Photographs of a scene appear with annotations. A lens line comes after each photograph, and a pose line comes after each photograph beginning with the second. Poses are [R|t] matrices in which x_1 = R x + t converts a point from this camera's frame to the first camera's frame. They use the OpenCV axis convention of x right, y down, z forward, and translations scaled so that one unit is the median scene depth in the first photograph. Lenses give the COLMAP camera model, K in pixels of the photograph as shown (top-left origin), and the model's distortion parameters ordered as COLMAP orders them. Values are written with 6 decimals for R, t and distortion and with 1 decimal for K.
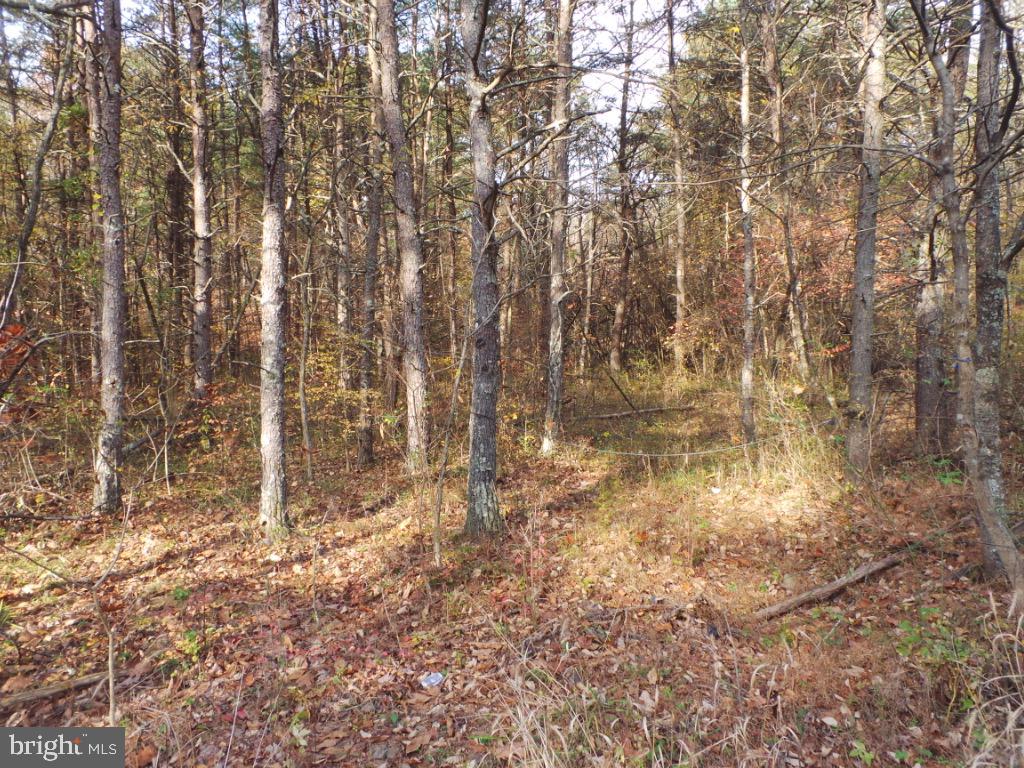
lens RADIAL K [[683.0, 0, 512.0], [0, 683.0, 384.0], [0, 0, 1]] dist [-0.045574, 0.038119]
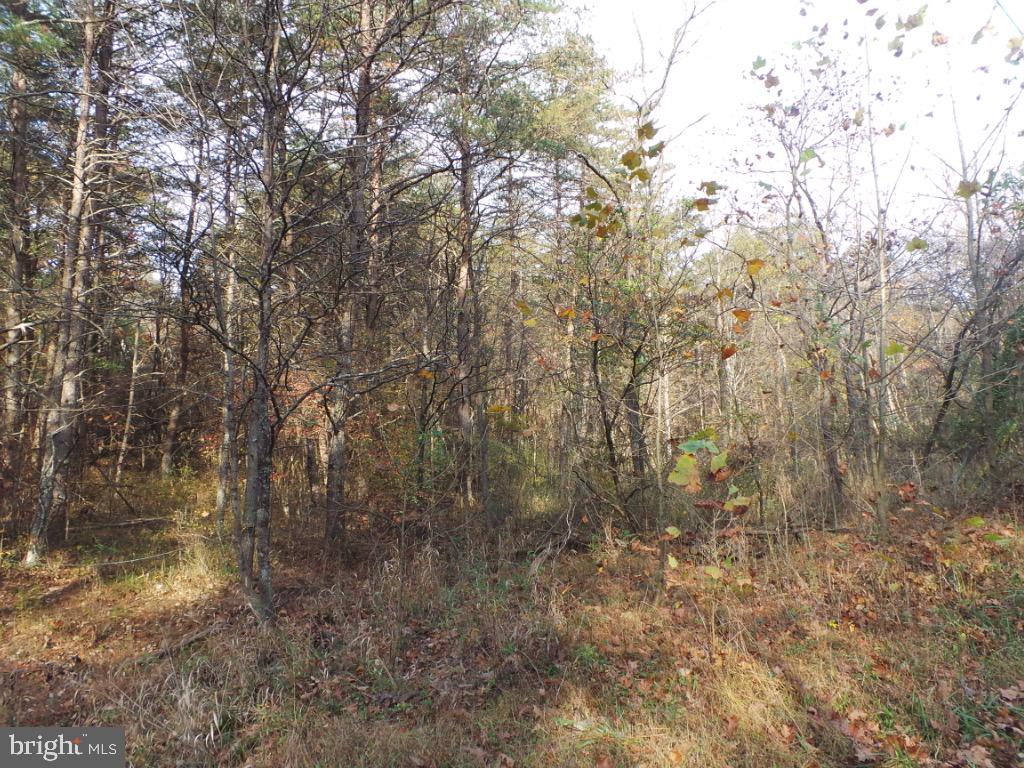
lens RADIAL K [[683.0, 0, 512.0], [0, 683.0, 384.0], [0, 0, 1]] dist [-0.045574, 0.038119]
pose [[0.849866, 0.067158, 0.522703, 0.130034], [0.000445, 0.991755, -0.128146, -0.057438], [-0.526999, 0.109140, 0.842829, -0.449069]]
